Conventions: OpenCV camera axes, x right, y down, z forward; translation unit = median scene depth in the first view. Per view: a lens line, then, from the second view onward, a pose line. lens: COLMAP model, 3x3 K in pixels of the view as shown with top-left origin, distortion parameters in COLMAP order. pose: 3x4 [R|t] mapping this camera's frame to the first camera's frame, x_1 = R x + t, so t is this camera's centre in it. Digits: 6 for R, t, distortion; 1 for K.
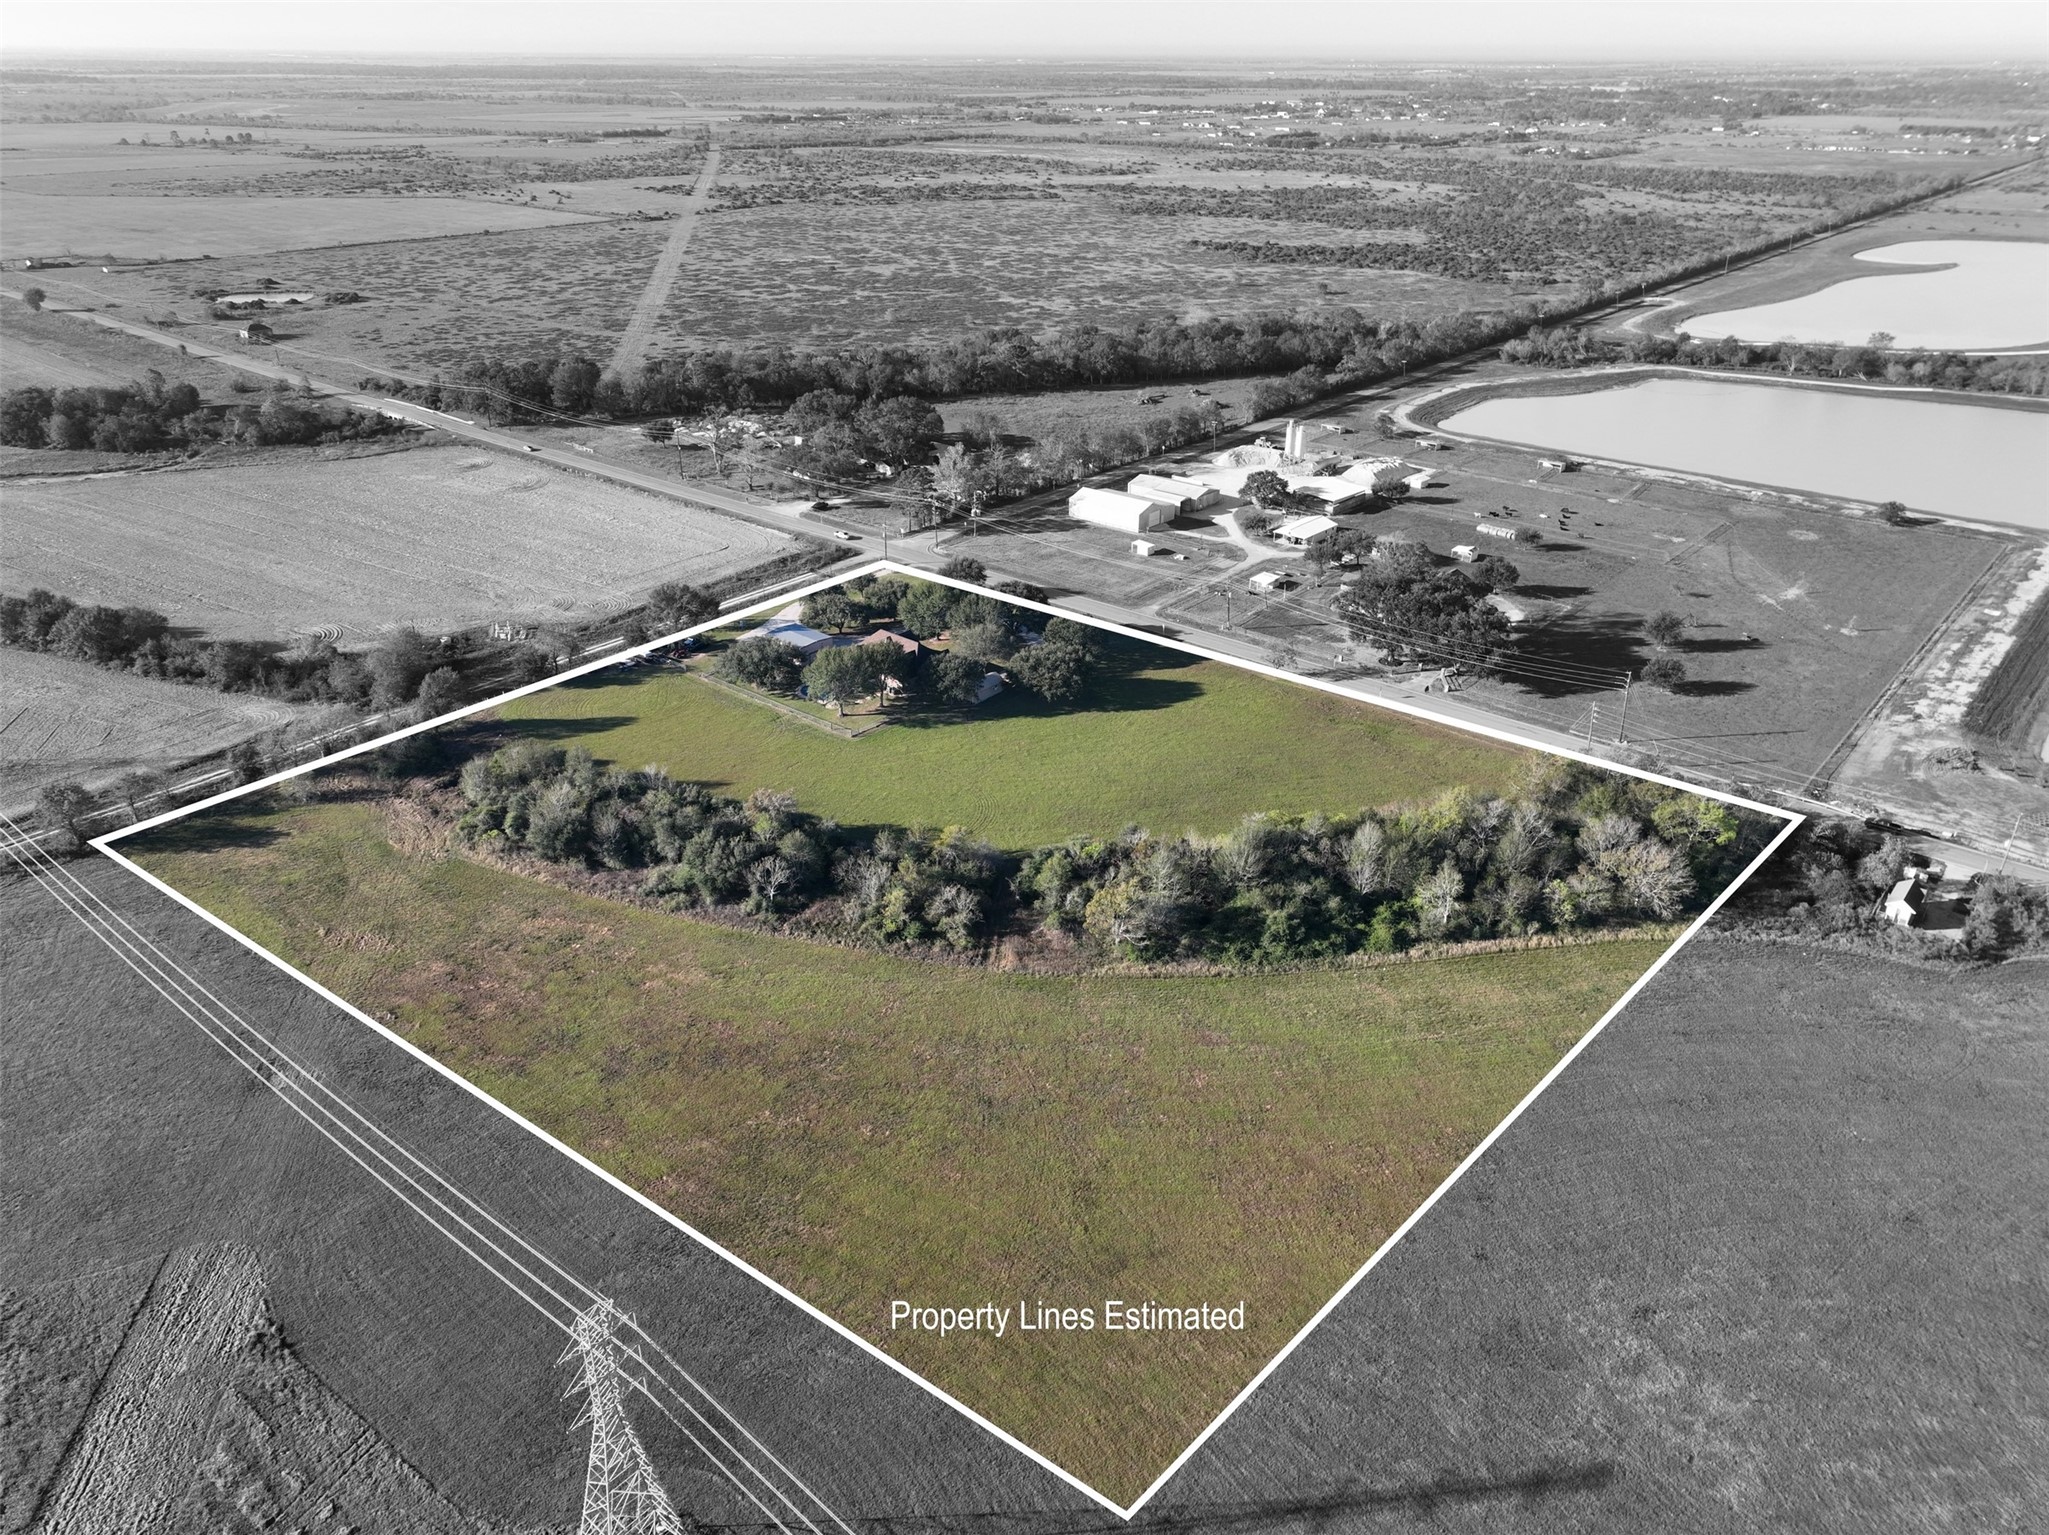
lens RADIAL K [[1443.5, 0, 1024.5], [0, 1443.5, 767.5], [0, 0, 1]] dist [-0.000620, 0.017003]
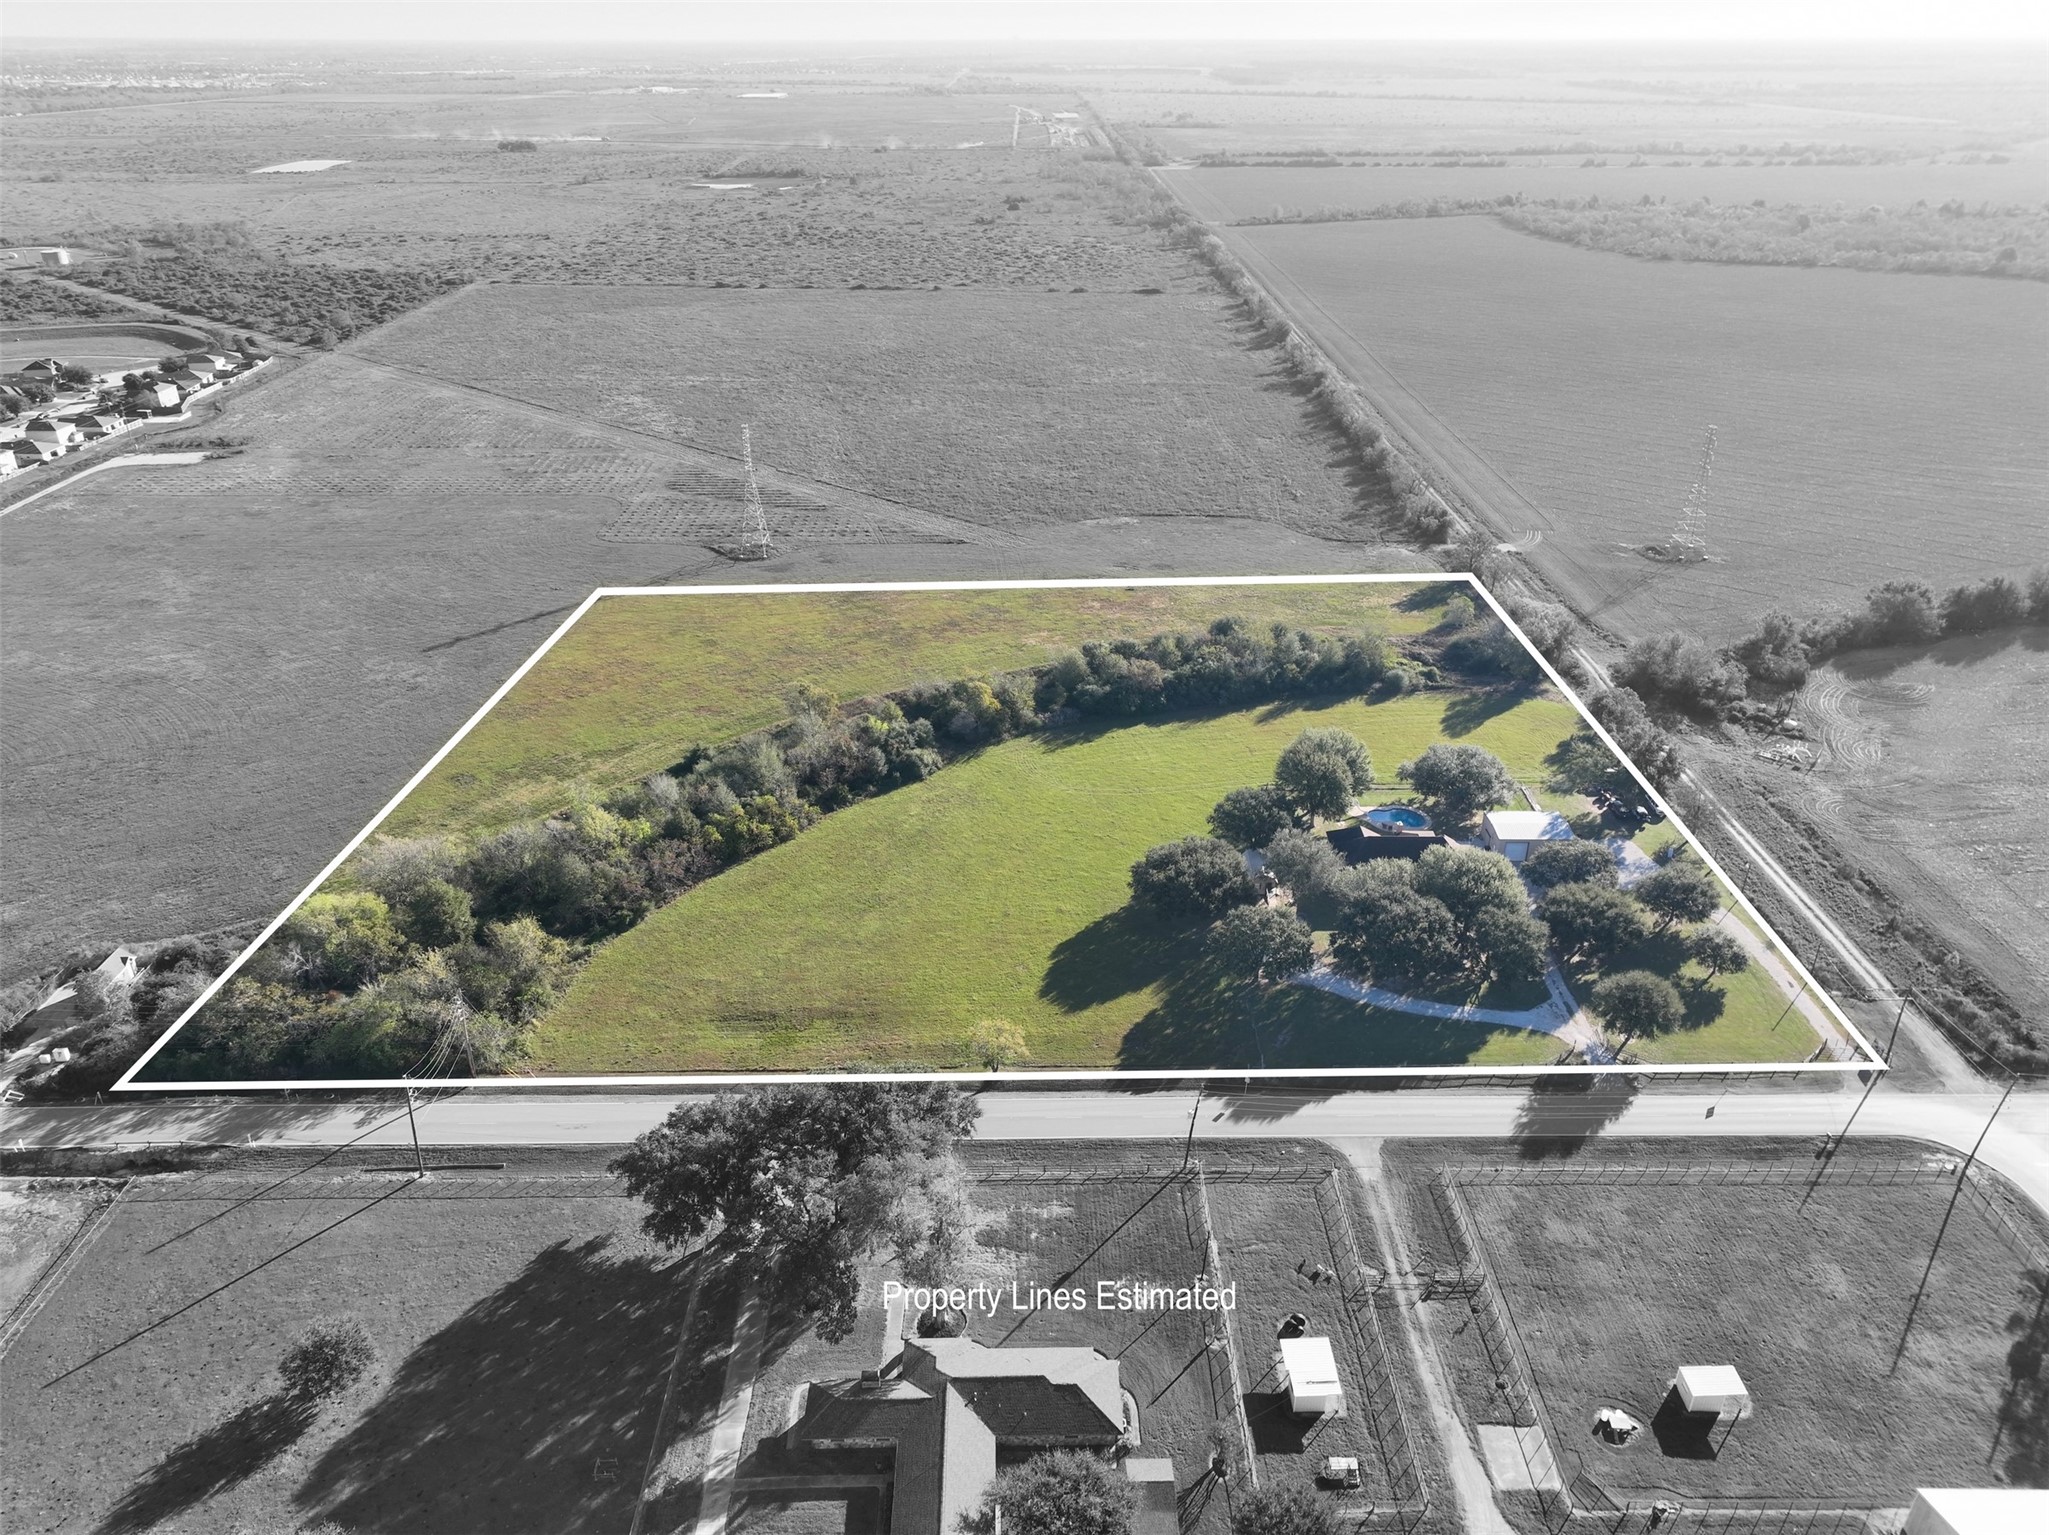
lens RADIAL K [[1439.7, 0, 1021.7], [0, 1439.7, 770.9], [0, 0, 1]] dist [-0.000768, 0.015952]
pose [[-0.762596, 0.292387, -0.577024, 0.389584], [-0.290475, 0.642245, 0.709327, -0.471665], [0.577989, 0.708541, -0.404843, 0.952283]]
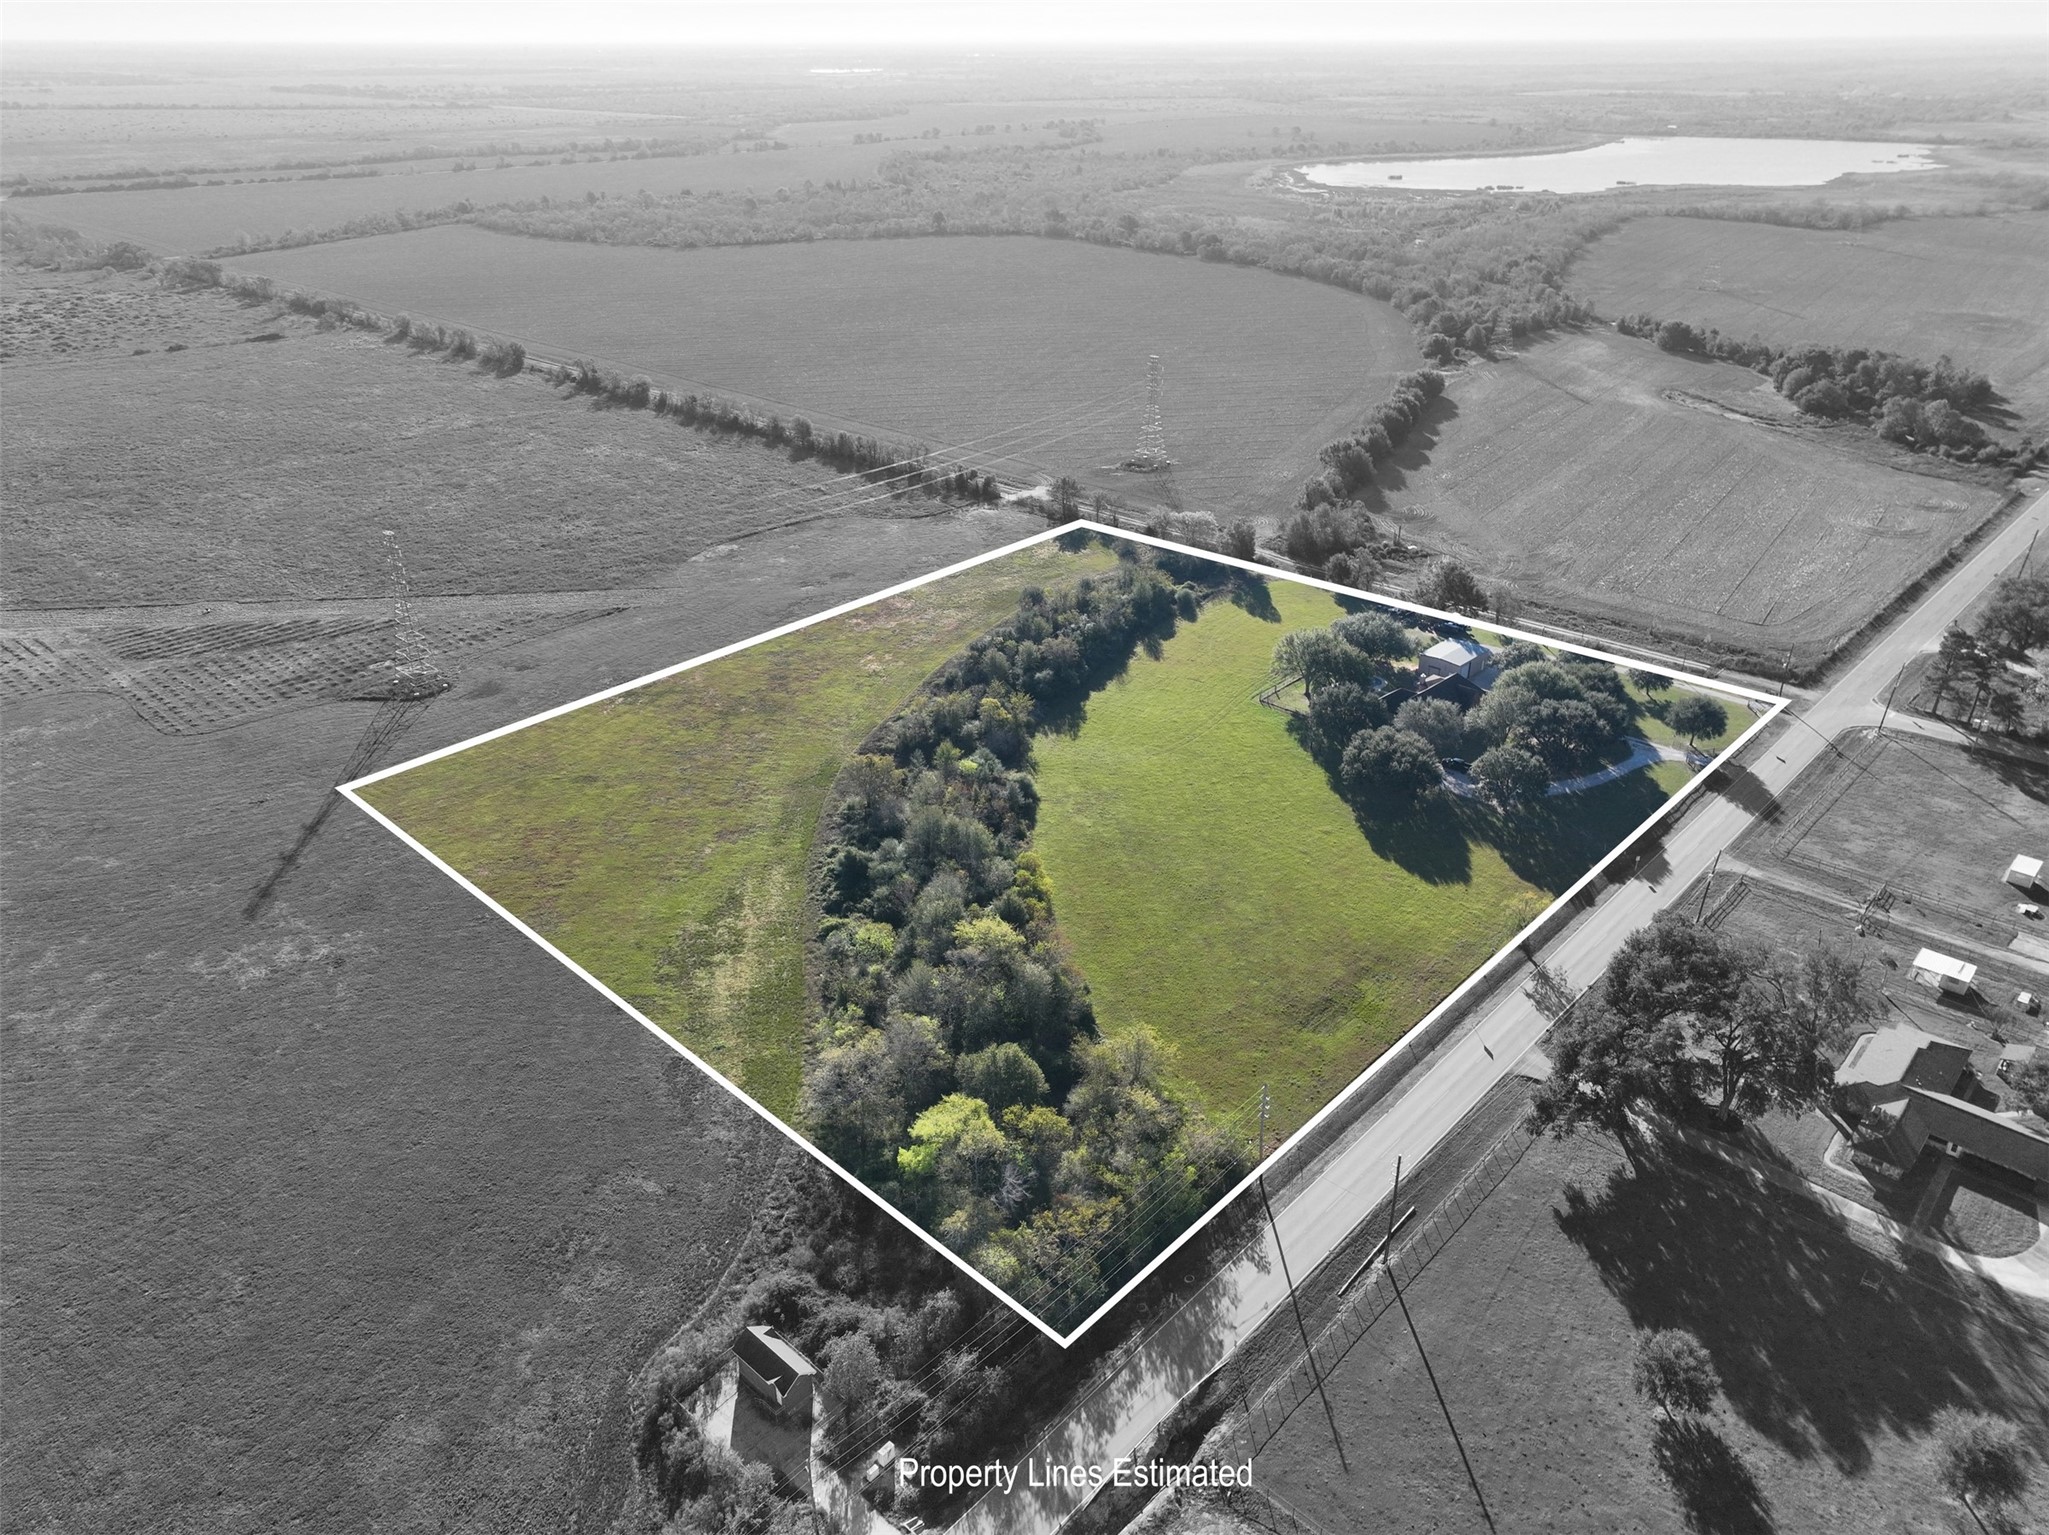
lens RADIAL K [[1443.5, 0, 1024.5], [0, 1443.5, 767.5], [0, 0, 1]] dist [-0.000620, 0.017003]
pose [[-0.049937, 0.448891, -0.892190, 0.628226], [-0.443999, 0.790202, 0.422428, -0.259810], [0.894635, 0.417226, 0.159847, 0.526402]]
